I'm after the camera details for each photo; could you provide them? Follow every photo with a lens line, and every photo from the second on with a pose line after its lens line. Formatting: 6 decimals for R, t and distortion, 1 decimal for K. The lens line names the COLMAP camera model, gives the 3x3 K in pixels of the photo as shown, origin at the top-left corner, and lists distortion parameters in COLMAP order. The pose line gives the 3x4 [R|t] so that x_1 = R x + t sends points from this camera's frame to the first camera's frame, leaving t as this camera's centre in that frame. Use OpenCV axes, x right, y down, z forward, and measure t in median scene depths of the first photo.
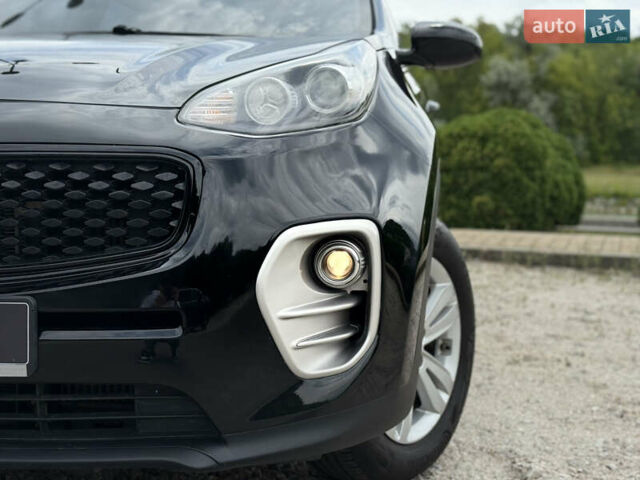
lens RADIAL K [[912.1, 0, 319.9], [0, 912.1, 242.3], [0, 0, 1]] dist [0.107439, 0.000000]
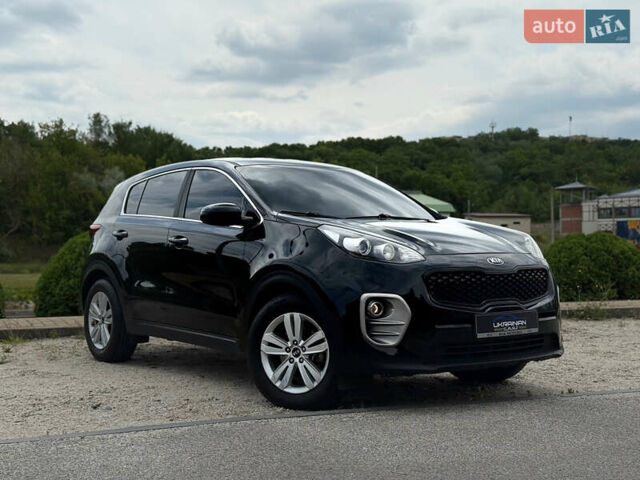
lens RADIAL K [[905.7, 0, 319.7], [0, 905.7, 241.3], [0, 0, 1]] dist [0.112899, 0.000000]
pose [[0.716627, -0.000653, 0.697457, -2.170164], [0.074534, 0.994345, -0.075652, 0.002744], [-0.693463, 0.106199, 0.712623, -0.614192]]
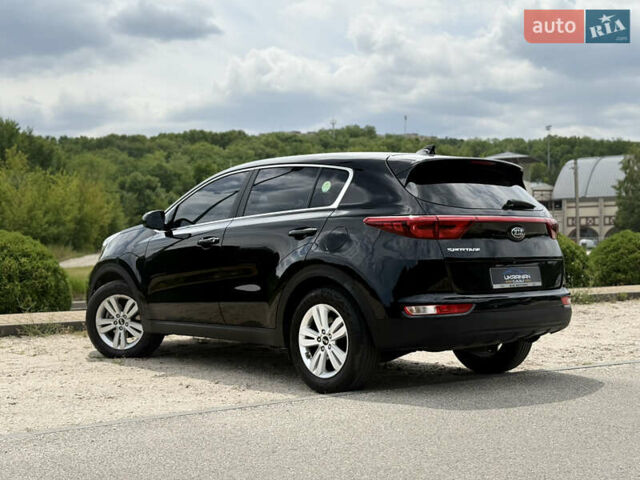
lens RADIAL K [[912.1, 0, 322.5], [0, 912.1, 246.7], [0, 0, 1]] dist [0.107439, 0.000000]
pose [[0.573630, -0.011470, 0.819034, -3.444236], [0.087782, 0.995004, -0.047546, -0.069938], [-0.814397, 0.099170, 0.571772, -0.246844]]
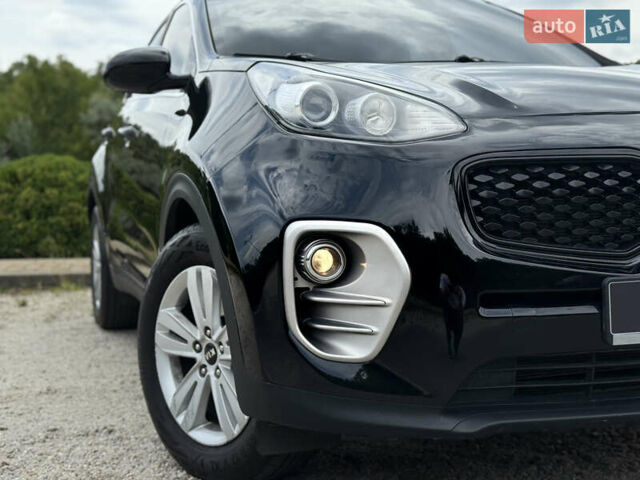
lens RADIAL K [[905.7, 0, 317.7], [0, 905.7, 241.6], [0, 0, 1]] dist [0.112899, 0.000000]
pose [[0.897286, -0.047281, 0.438910, -0.967319], [0.065794, 0.997466, -0.027056, 0.012644], [-0.436519, 0.053154, 0.898124, 0.092043]]
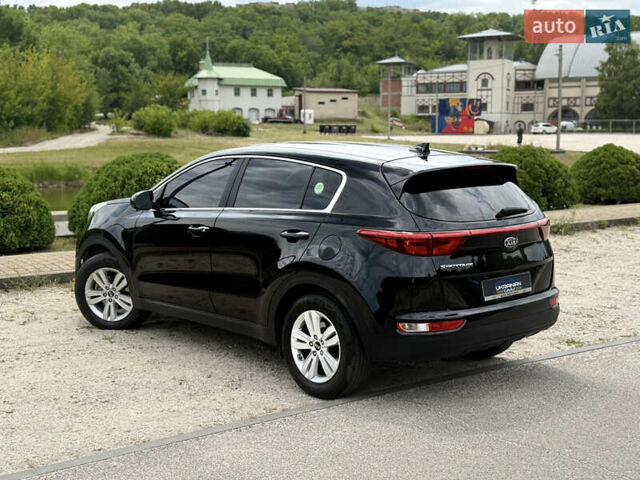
lens RADIAL K [[912.1, 0, 318.7], [0, 912.1, 250.7], [0, 0, 1]] dist [0.107439, 0.000000]
pose [[0.557502, -0.122748, 0.821051, -3.440643], [0.079559, 0.992356, 0.094337, -0.422052], [-0.826355, 0.012729, 0.563006, -0.230999]]
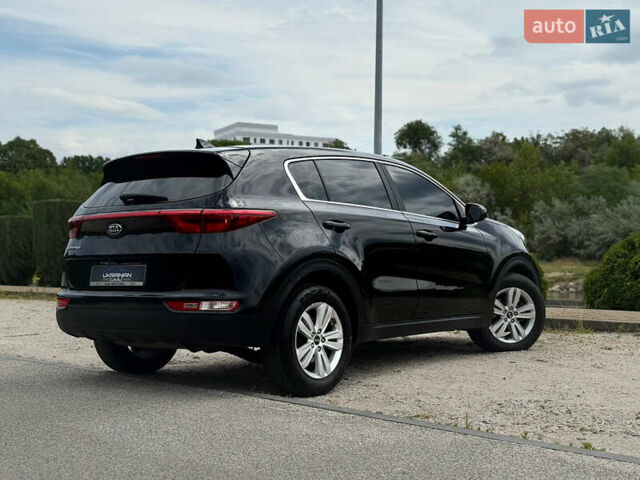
lens RADIAL K [[905.7, 0, 322.4], [0, 905.7, 251.9], [0, 0, 1]] dist [0.112899, 0.000000]
pose [[0.902668, -0.021306, -0.429810, 0.282894], [-0.020717, 0.995464, -0.092855, 0.083489], [0.429839, 0.092721, 0.898132, -1.129326]]
